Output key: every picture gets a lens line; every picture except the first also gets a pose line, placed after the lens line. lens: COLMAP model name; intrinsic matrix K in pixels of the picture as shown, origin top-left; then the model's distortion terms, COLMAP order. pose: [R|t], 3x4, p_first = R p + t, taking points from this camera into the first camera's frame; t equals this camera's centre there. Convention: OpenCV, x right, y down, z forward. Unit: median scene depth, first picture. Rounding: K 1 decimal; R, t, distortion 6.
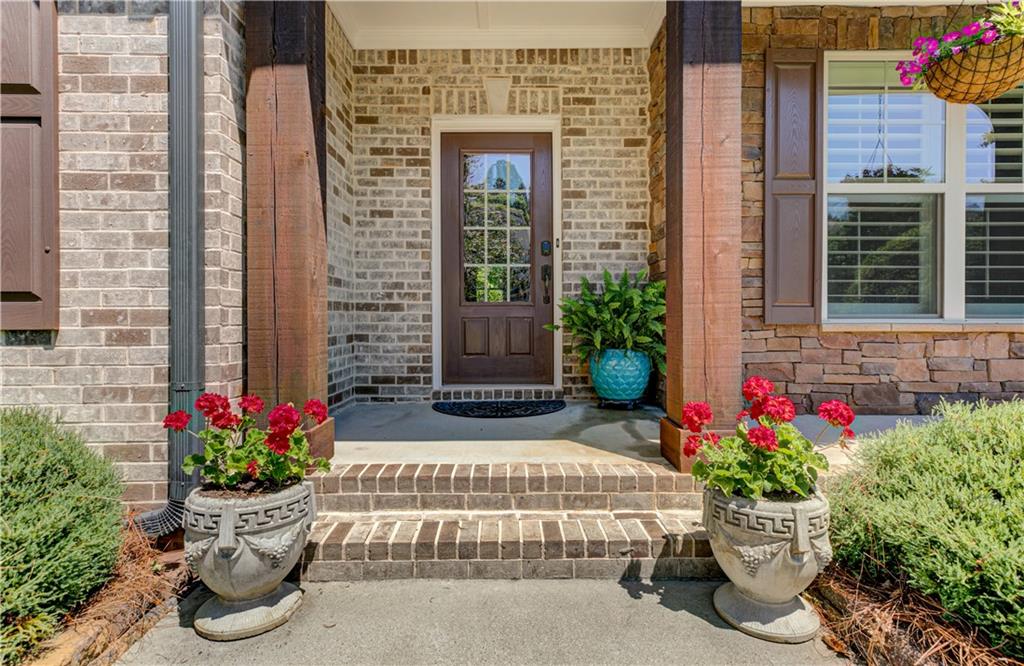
lens RADIAL K [[556.0, 0, 515.1], [0, 556.0, 329.4], [0, 0, 1]] dist [0.010737, 0.000408]
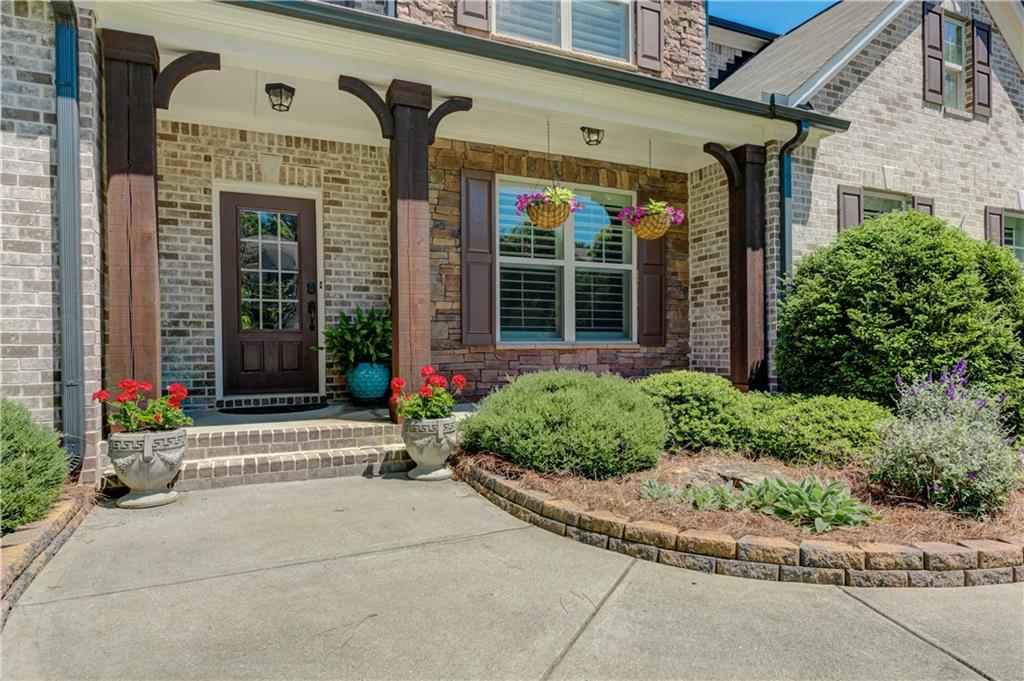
lens RADIAL K [[623.7, 0, 527.9], [0, 623.7, 354.3], [0, 0, 1]] dist [0.013530, -0.001035]
pose [[0.916935, -0.009297, 0.398927, -0.079129], [0.013488, 0.999879, -0.007699, 0.032894], [-0.398808, 0.012440, 0.916950, -0.664305]]
